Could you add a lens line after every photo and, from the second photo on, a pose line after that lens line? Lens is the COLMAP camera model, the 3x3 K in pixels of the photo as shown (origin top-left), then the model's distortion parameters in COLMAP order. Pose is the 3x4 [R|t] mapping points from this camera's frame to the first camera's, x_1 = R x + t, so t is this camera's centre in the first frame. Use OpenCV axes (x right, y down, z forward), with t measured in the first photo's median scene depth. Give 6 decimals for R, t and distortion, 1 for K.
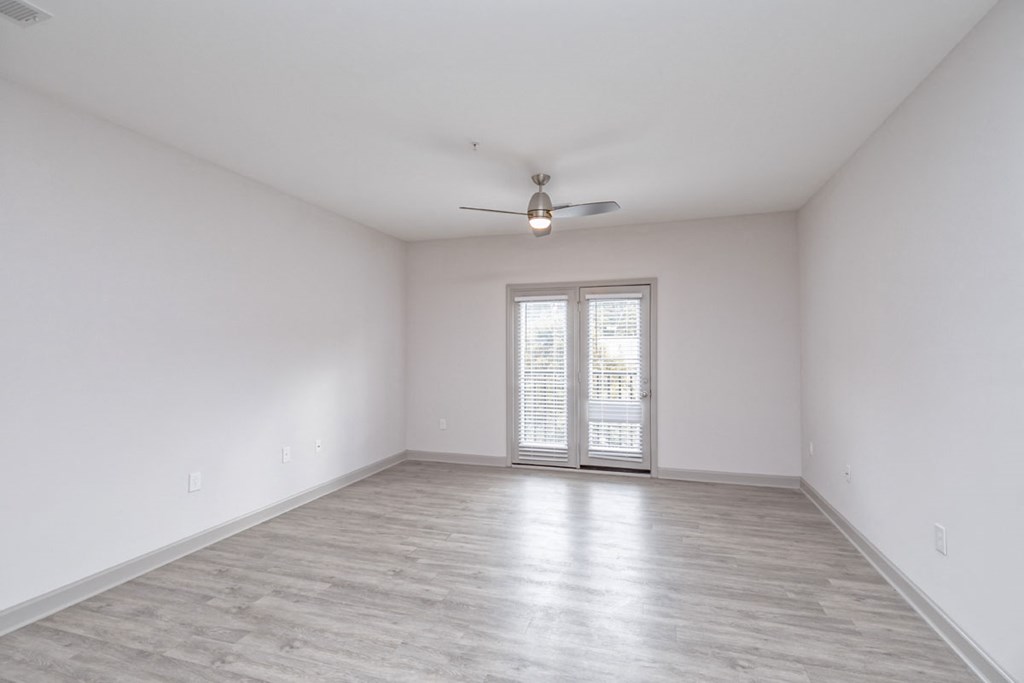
lens RADIAL K [[496.4, 0, 517.5], [0, 496.4, 358.7], [0, 0, 1]] dist [-0.001393, -0.000307]
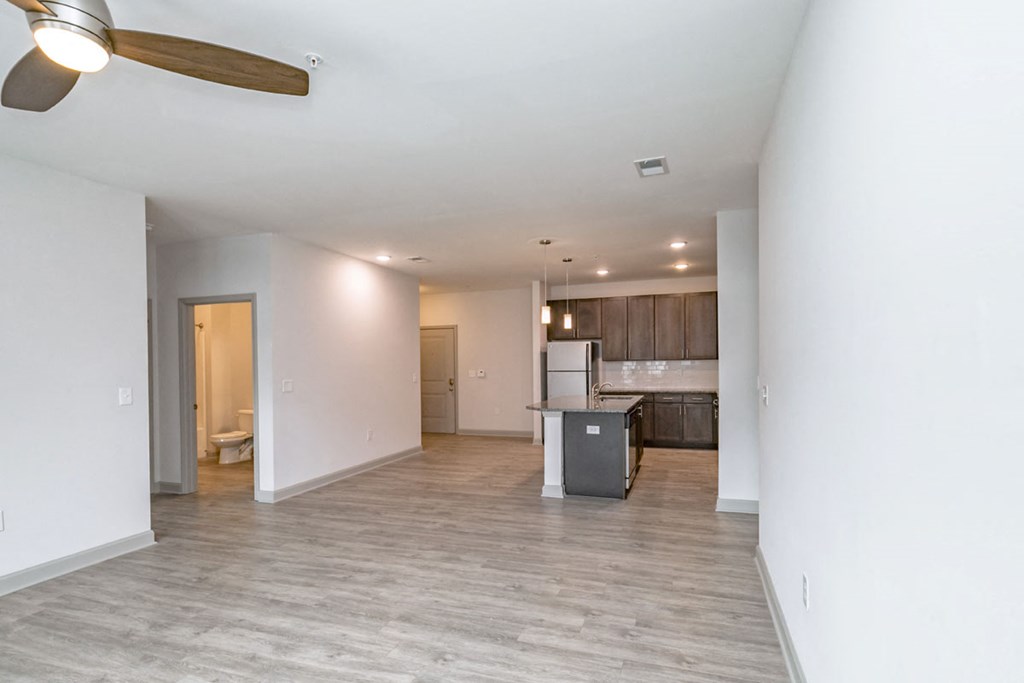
lens RADIAL K [[523.7, 0, 515.8], [0, 523.7, 334.1], [0, 0, 1]] dist [-0.003114, 0.000278]
pose [[-0.999267, 0.017679, 0.033969, -0.427050], [0.016758, 0.999489, -0.027217, -0.033389], [-0.034433, -0.026628, -0.999052, 1.962804]]
